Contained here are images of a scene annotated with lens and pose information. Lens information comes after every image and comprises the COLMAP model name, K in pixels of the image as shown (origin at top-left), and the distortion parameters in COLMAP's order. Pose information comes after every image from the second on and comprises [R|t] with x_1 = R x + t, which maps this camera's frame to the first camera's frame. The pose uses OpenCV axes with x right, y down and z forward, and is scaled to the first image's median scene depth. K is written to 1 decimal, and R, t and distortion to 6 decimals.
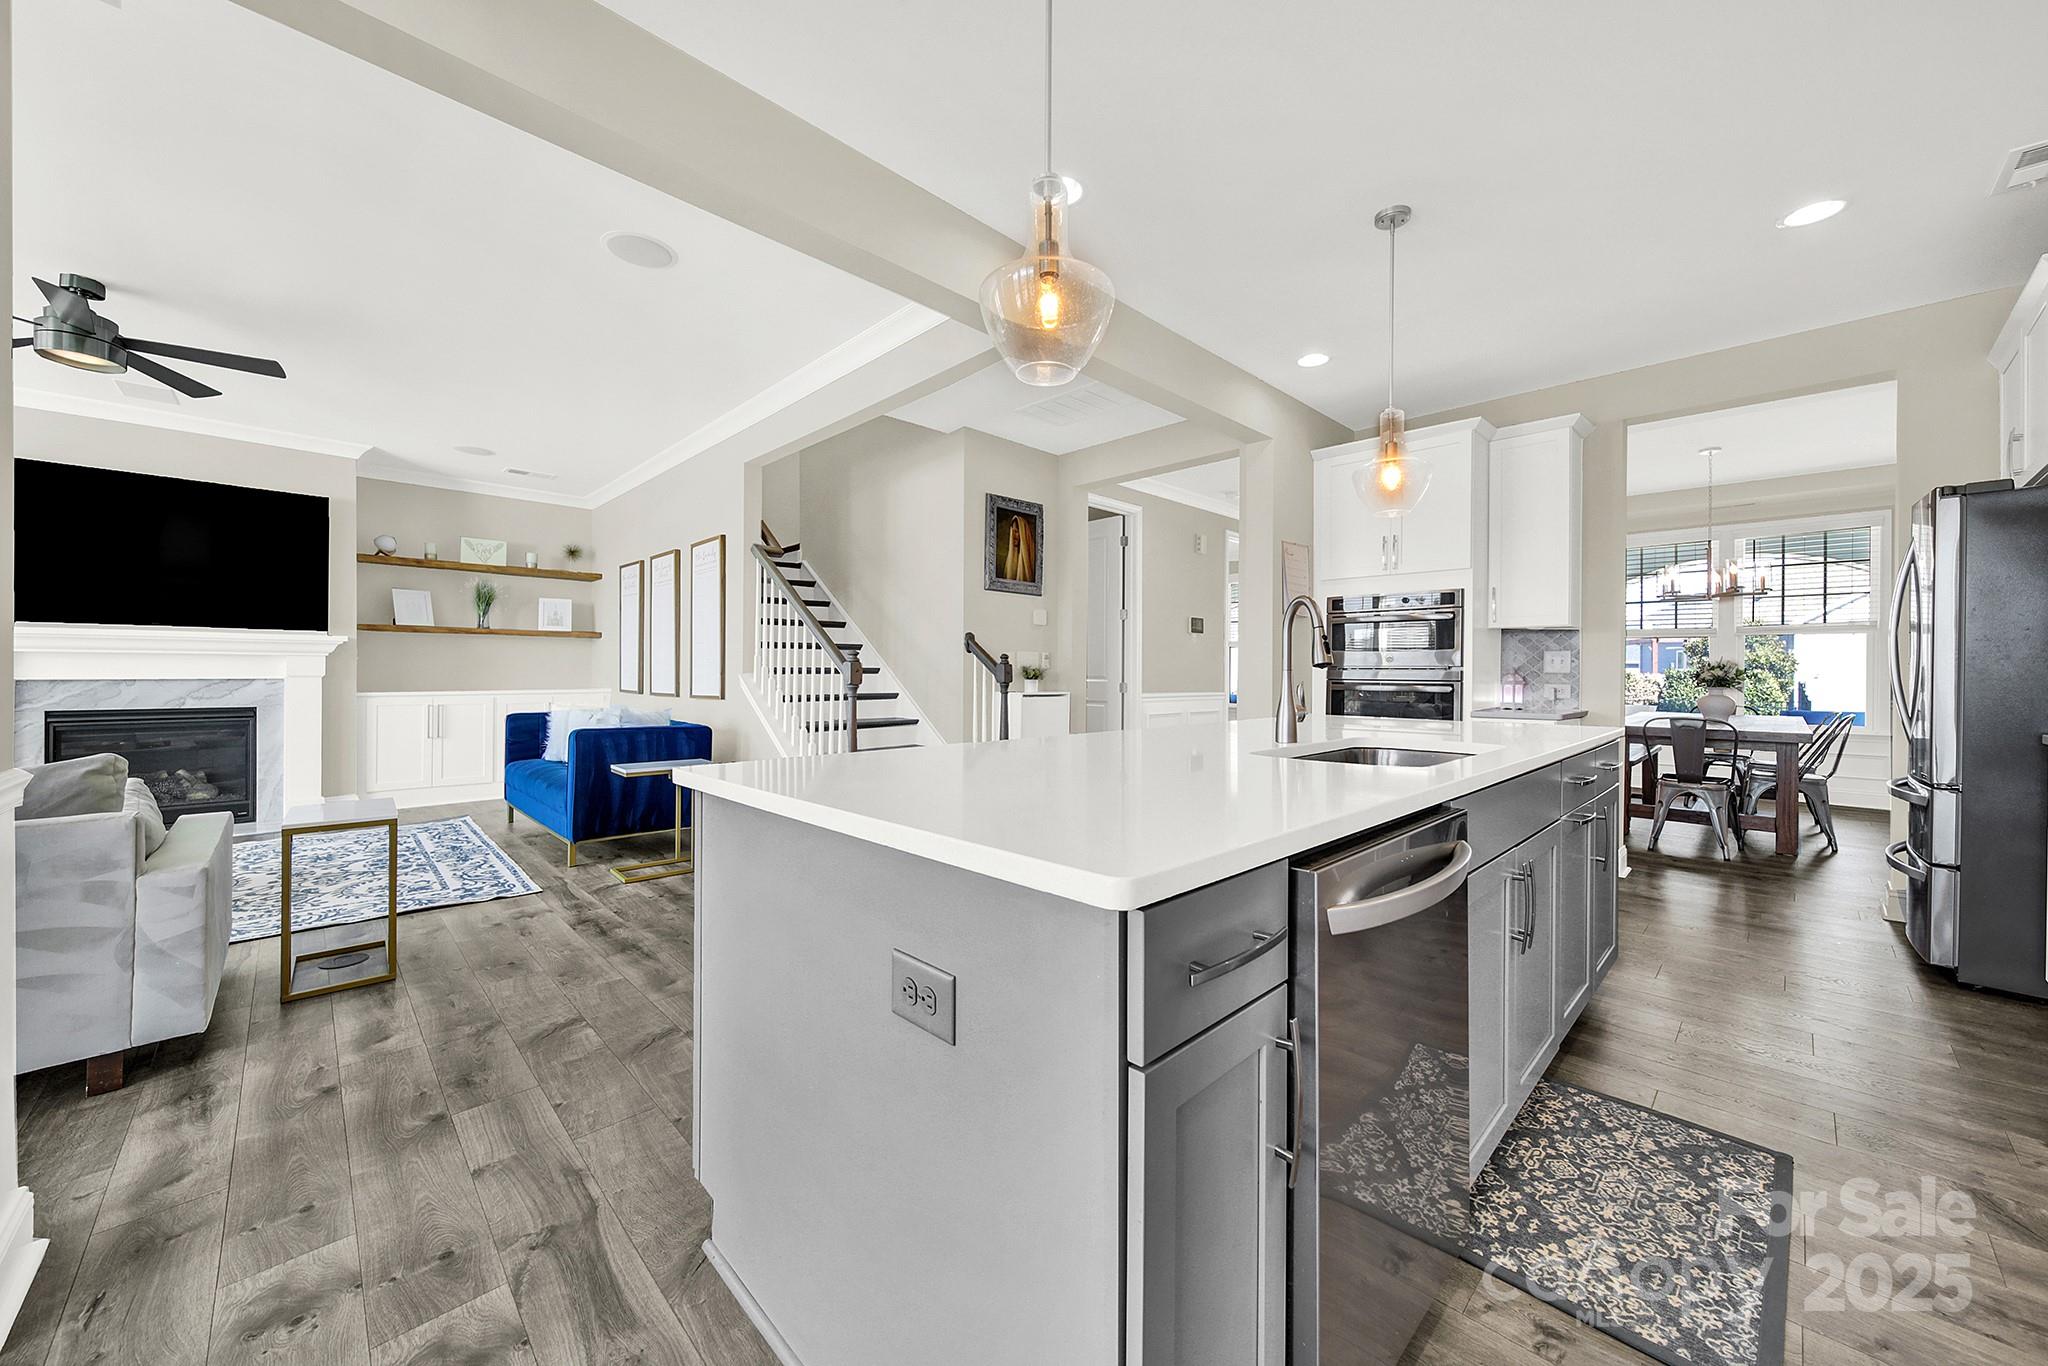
lens RADIAL K [[738.3, 0, 1024.5], [0, 738.3, 670.5], [0, 0, 1]] dist [0.001069, -0.002911]
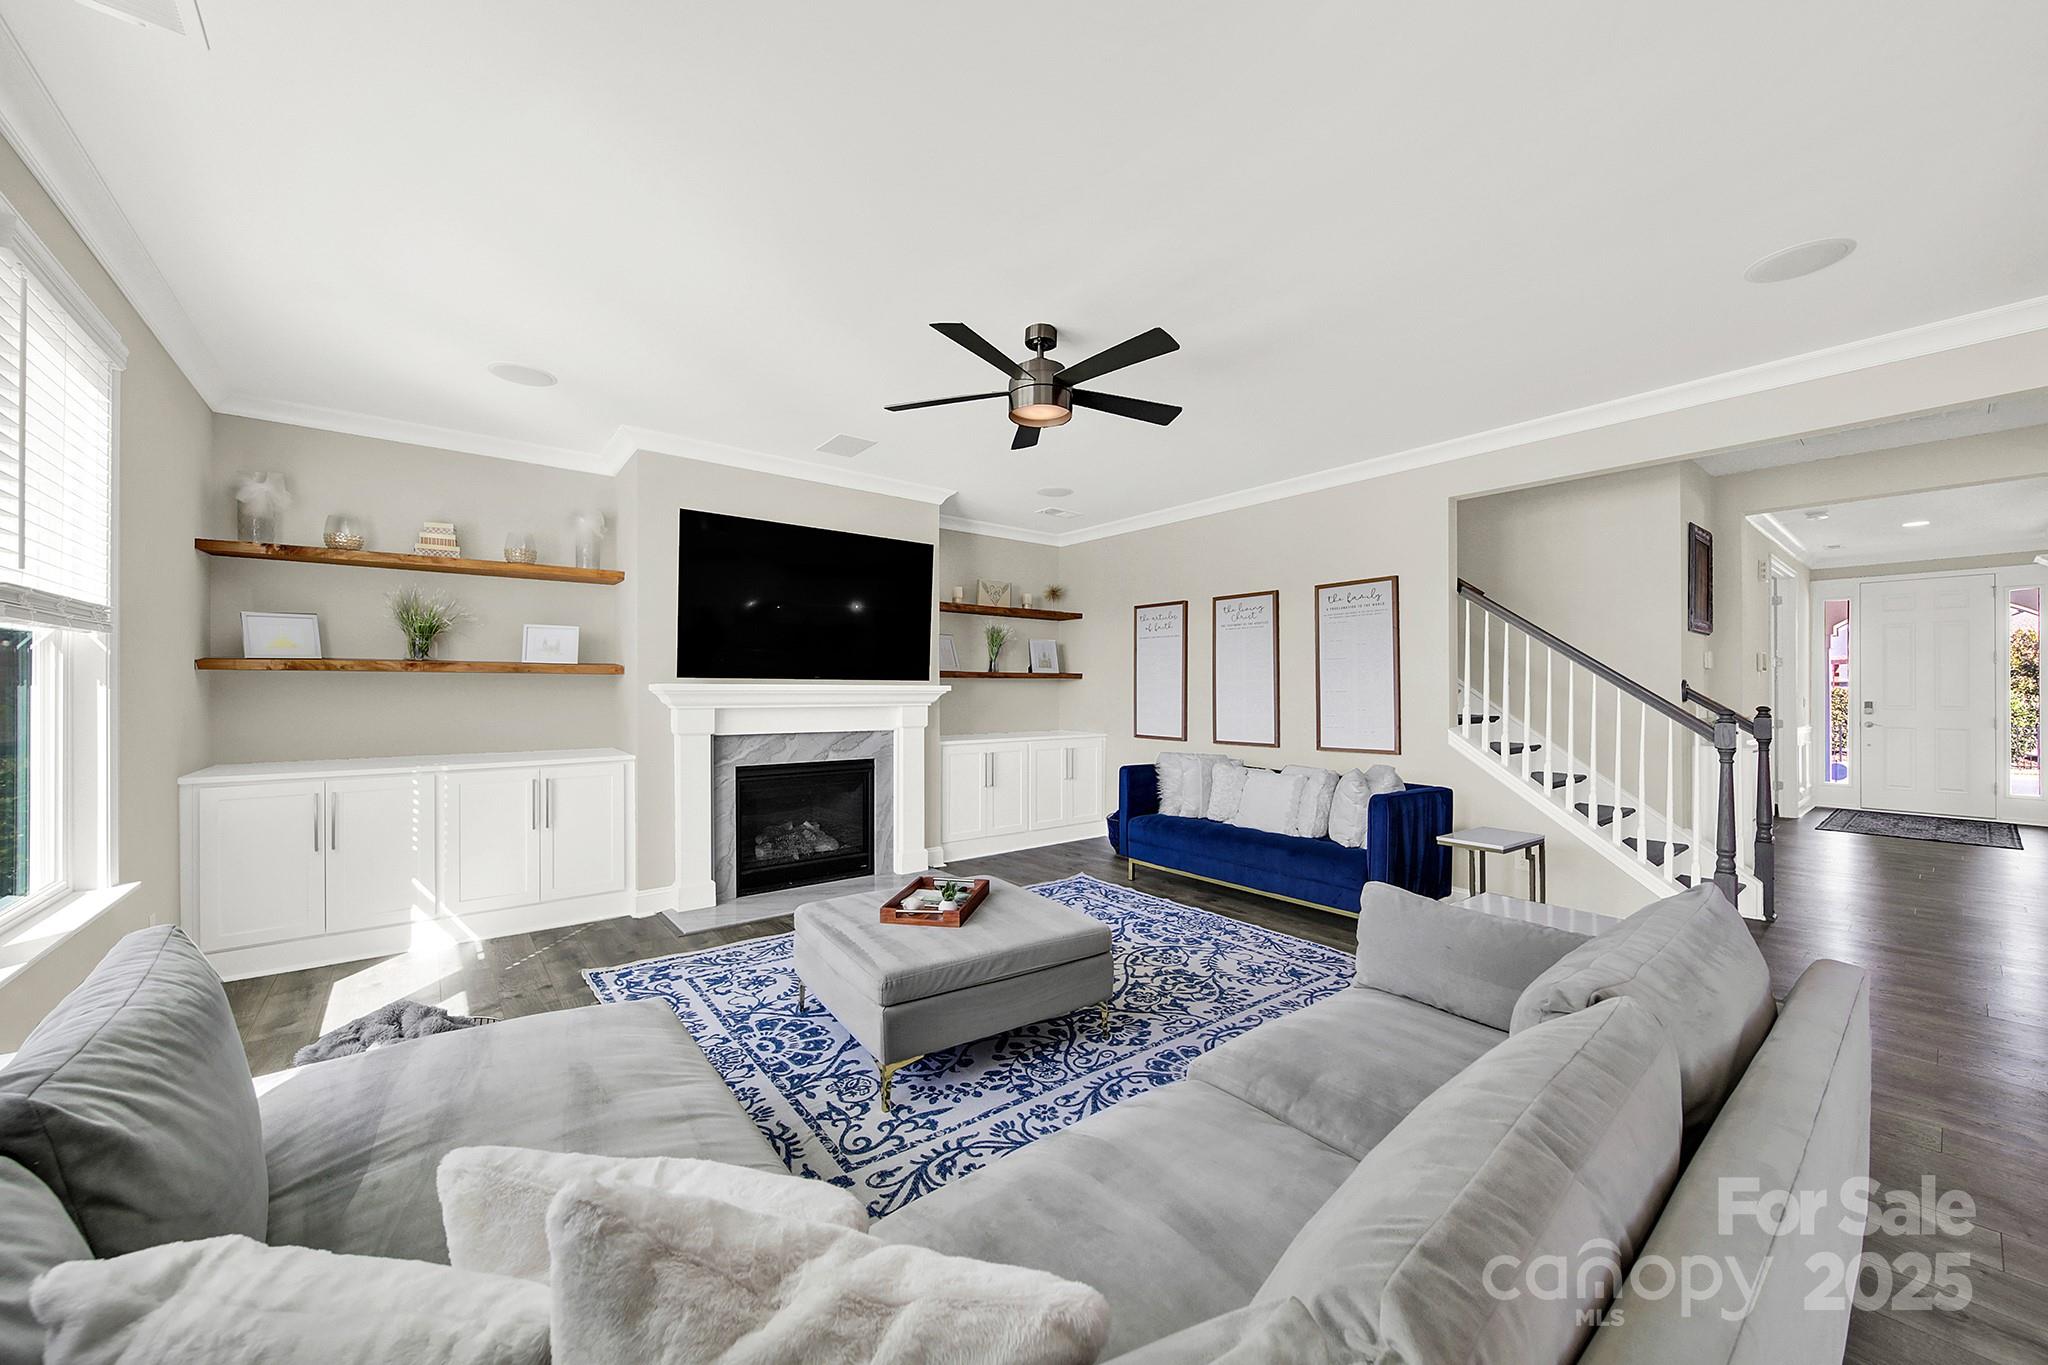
lens RADIAL K [[752.4, 0, 1024.0], [0, 752.4, 682.5], [0, 0, 1]] dist [-0.002529, -0.000160]
pose [[0.994295, -0.005022, -0.106545, -0.714942], [0.003941, 0.999939, -0.010355, -0.040009], [0.106591, 0.009876, 0.994254, 0.015569]]
